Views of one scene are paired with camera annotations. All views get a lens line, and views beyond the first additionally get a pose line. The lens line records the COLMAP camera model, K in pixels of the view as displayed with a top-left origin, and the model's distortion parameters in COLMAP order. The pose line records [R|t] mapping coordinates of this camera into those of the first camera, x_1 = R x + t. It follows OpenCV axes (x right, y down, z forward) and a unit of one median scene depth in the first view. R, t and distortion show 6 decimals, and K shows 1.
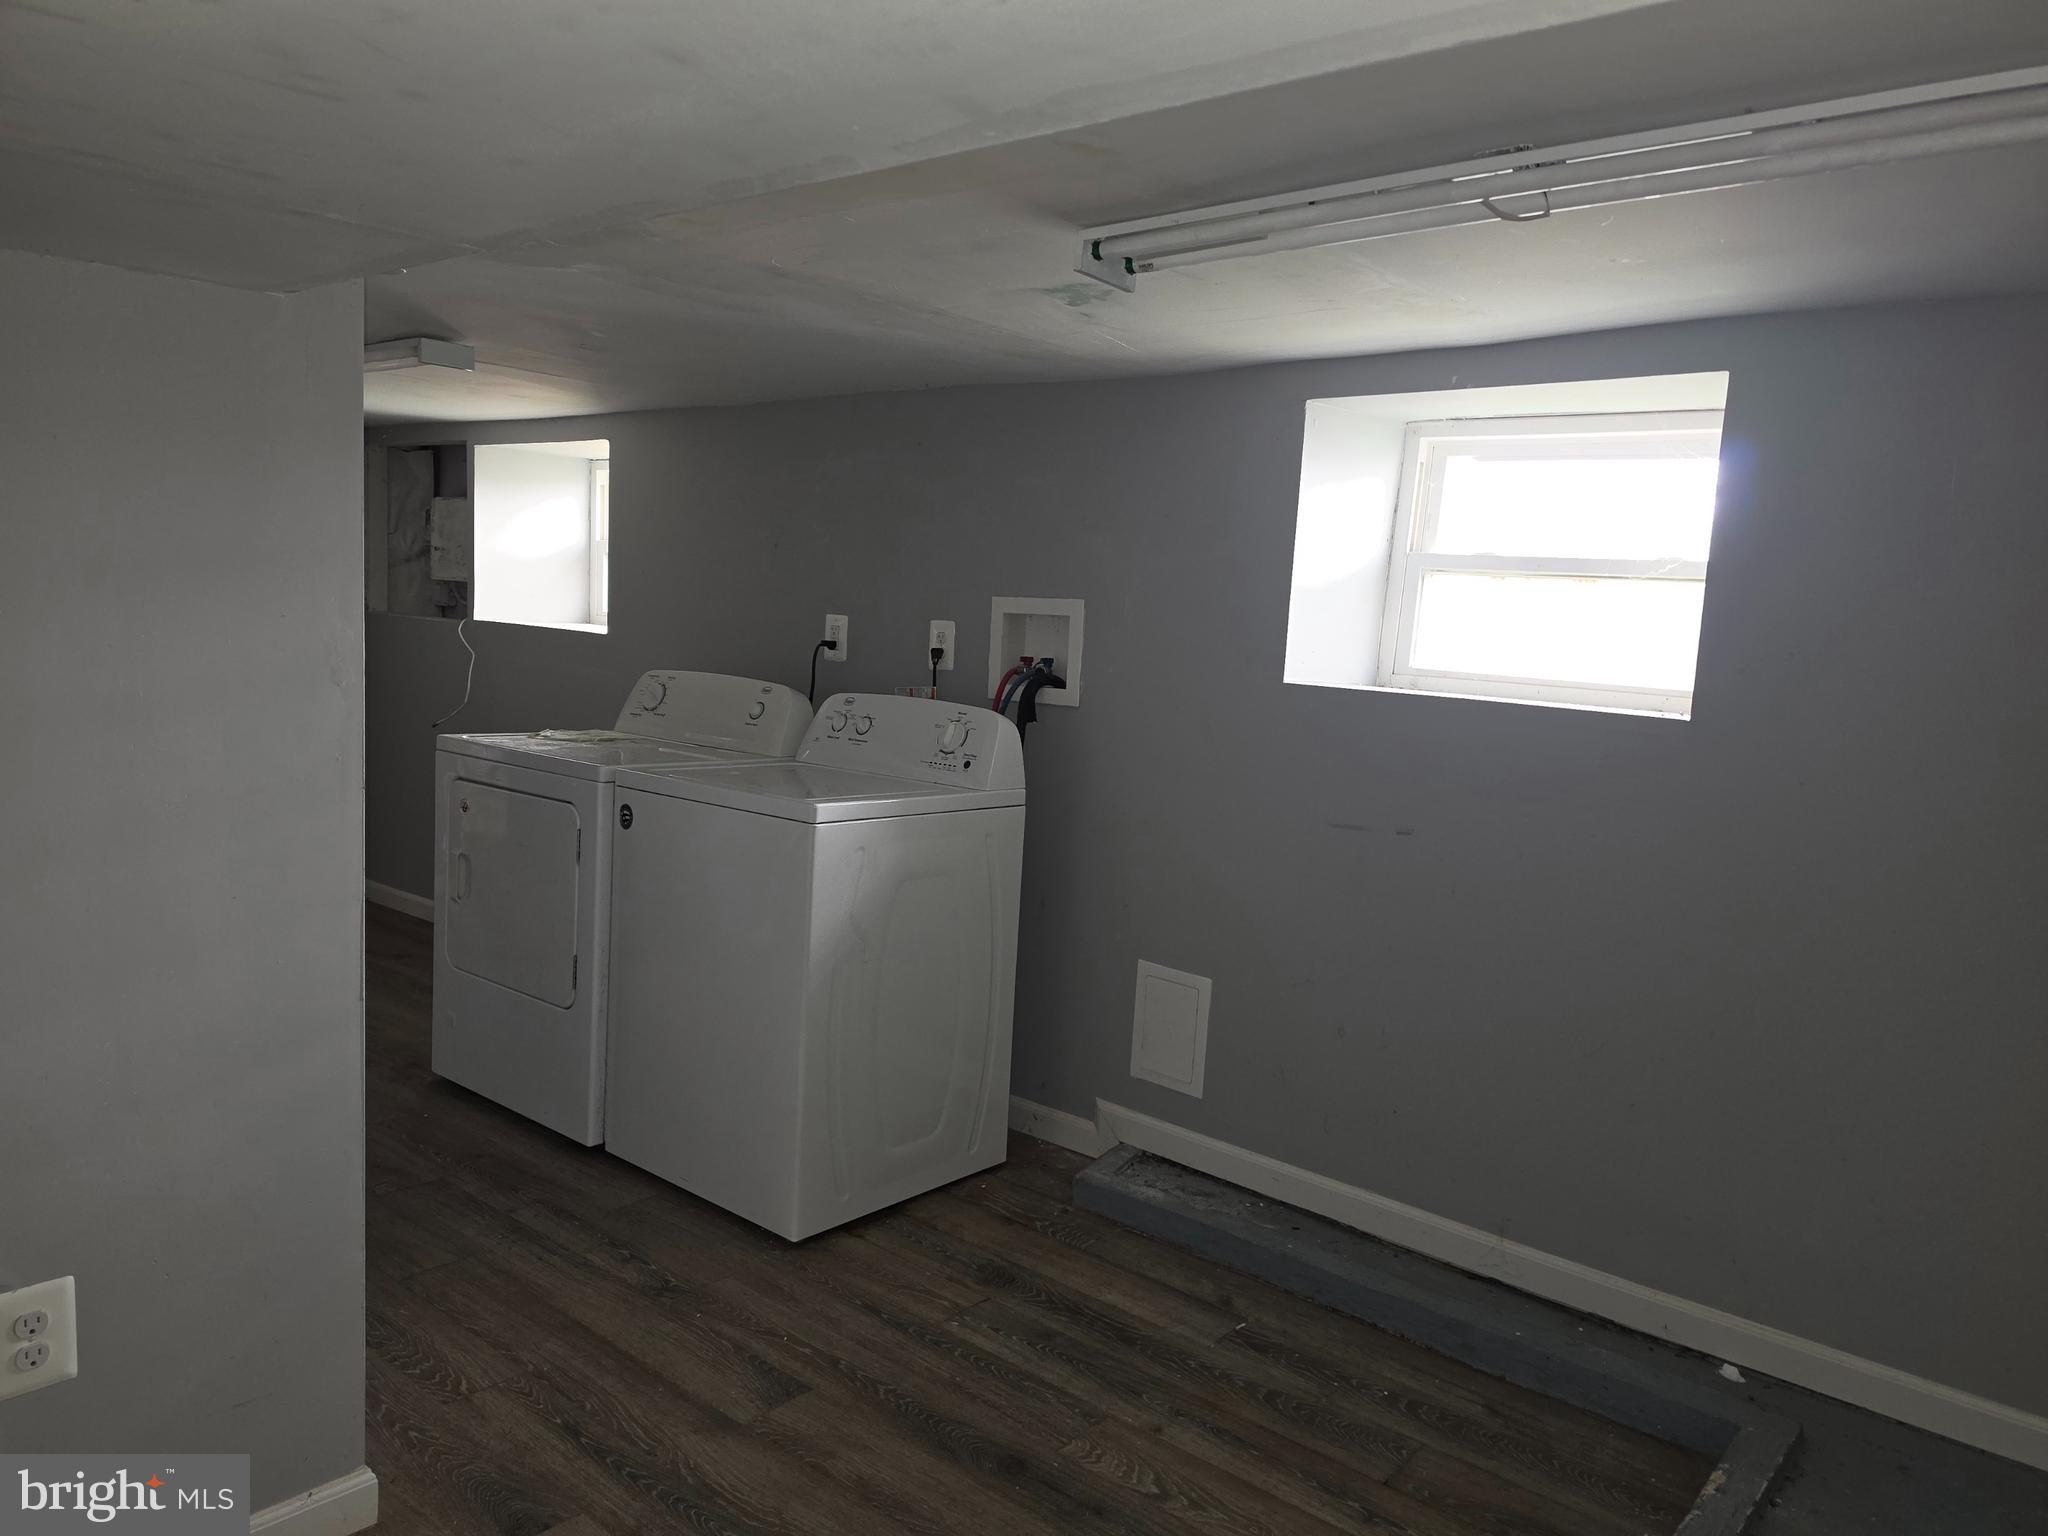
lens RADIAL K [[1407.6, 0, 1033.9], [0, 1407.6, 780.1], [0, 0, 1]] dist [0.064465, -0.062491]
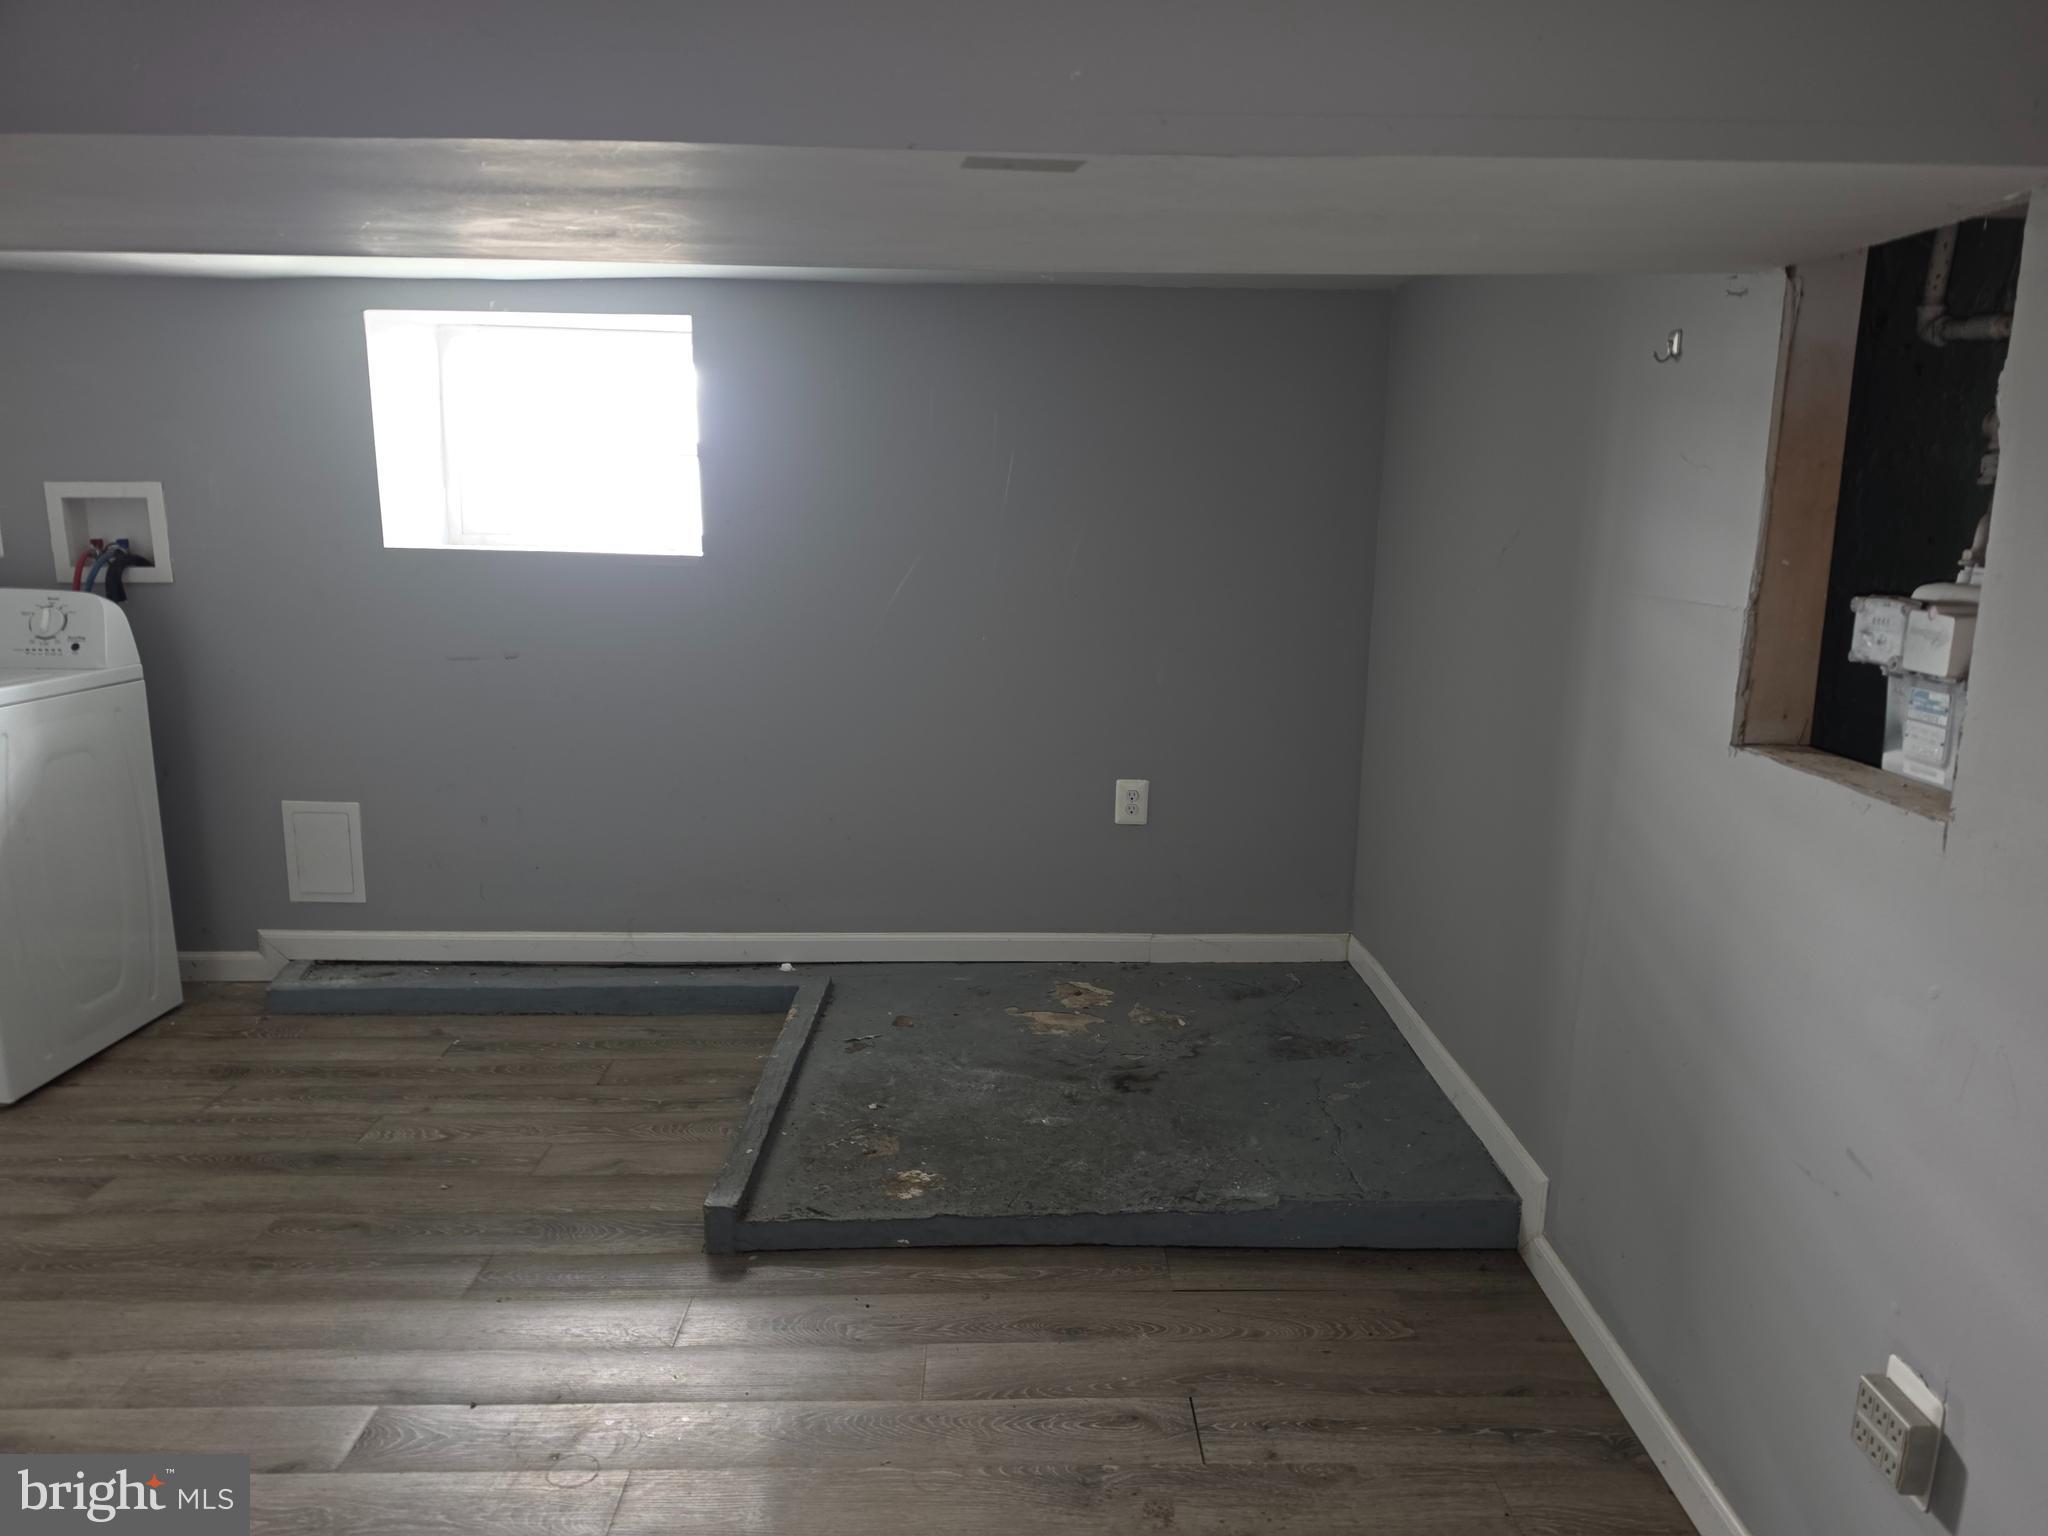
lens RADIAL K [[1407.6, 0, 1043.9], [0, 1407.6, 753.8], [0, 0, 1]] dist [0.064465, -0.062491]
pose [[0.752756, -0.170122, 0.635938, -0.228721], [0.112181, 0.985051, 0.130726, 0.010798], [-0.648671, -0.027064, 0.760588, -0.332630]]
